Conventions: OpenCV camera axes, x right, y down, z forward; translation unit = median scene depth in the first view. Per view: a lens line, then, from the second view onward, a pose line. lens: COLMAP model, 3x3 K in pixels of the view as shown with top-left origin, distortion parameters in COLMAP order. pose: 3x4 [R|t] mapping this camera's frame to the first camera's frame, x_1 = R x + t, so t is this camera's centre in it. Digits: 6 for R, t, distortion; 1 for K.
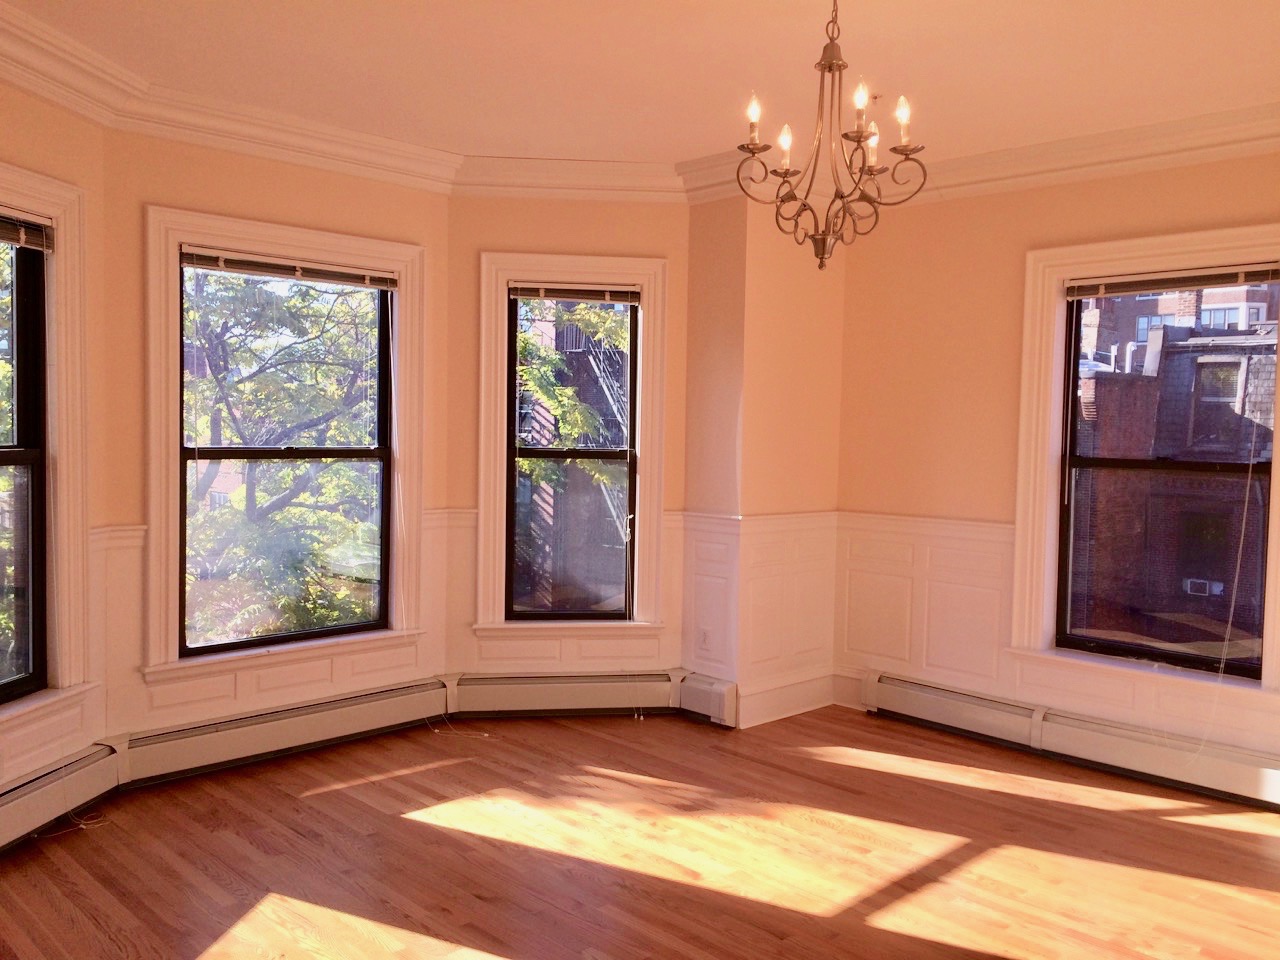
lens RADIAL K [[1076.8, 0, 658.0], [0, 1076.8, 488.9], [0, 0, 1]] dist [0.001655, -0.012703]
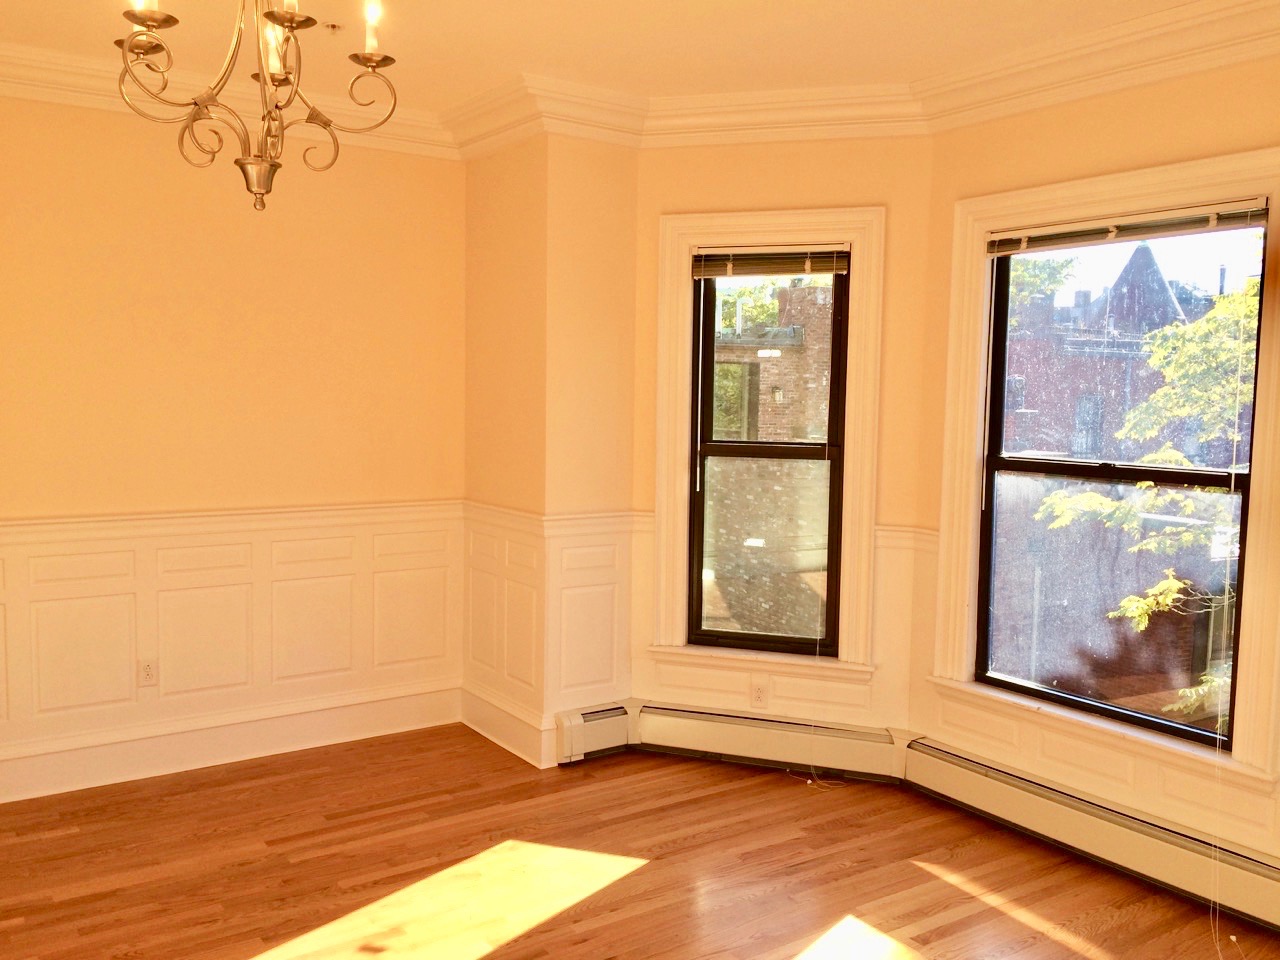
lens RADIAL K [[1076.8, 0, 658.0], [0, 1076.8, 488.9], [0, 0, 1]] dist [0.001655, -0.012703]
pose [[-0.173773, 0.064556, -0.982668, 0.552437], [-0.084766, 0.993165, 0.080236, -0.064991], [0.981131, 0.097239, -0.167113, 0.949080]]
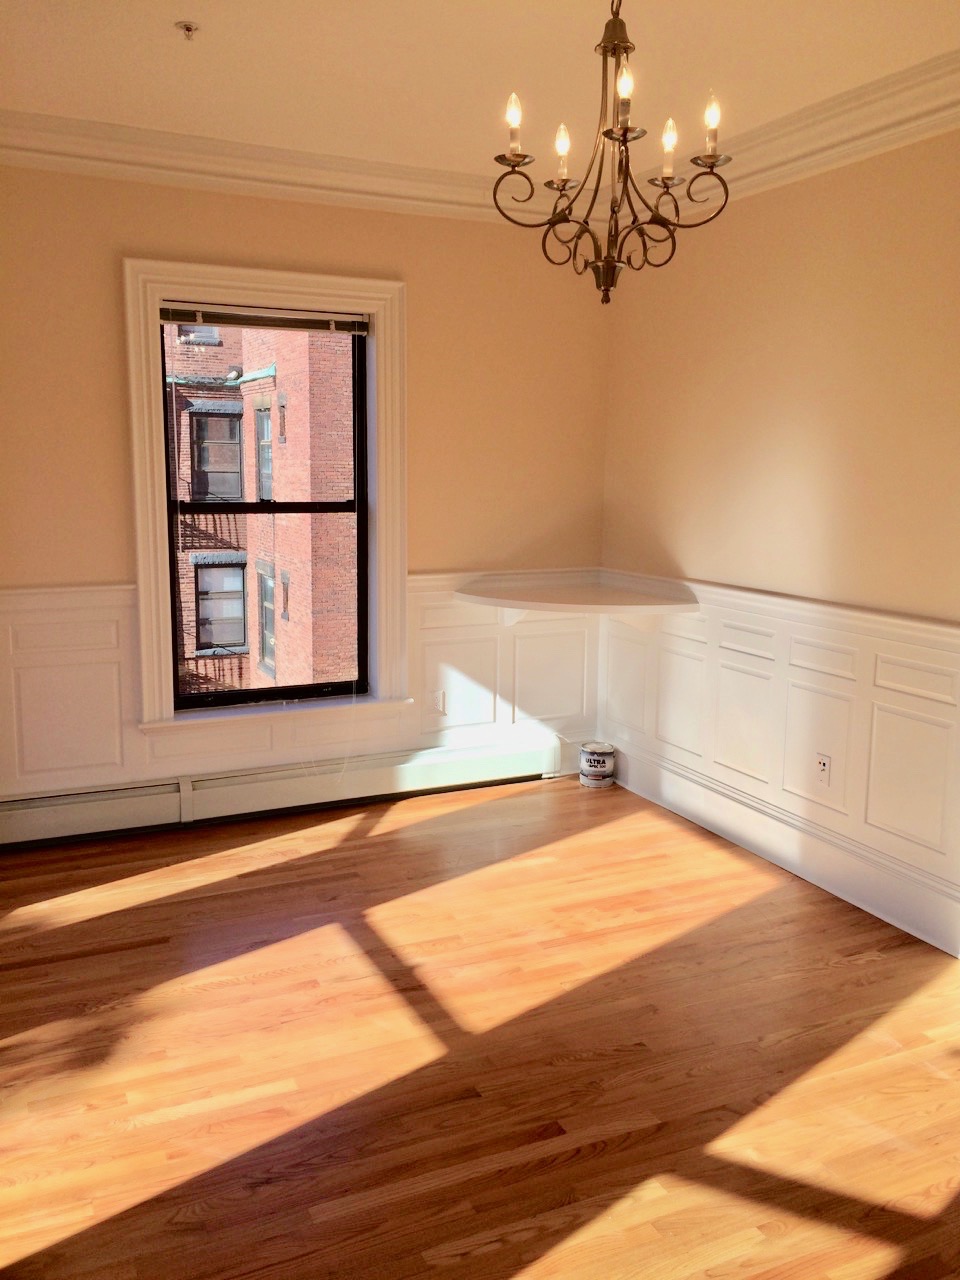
lens RADIAL K [[1076.8, 0, 480.0], [0, 1076.8, 640.0], [0, 0, 1]] dist [0.001655, -0.012703]
pose [[0.331045, -0.175212, 0.927206, -0.479214], [0.055209, 0.984523, 0.166331, -0.063559], [-0.941999, -0.003873, 0.335594, 0.553556]]
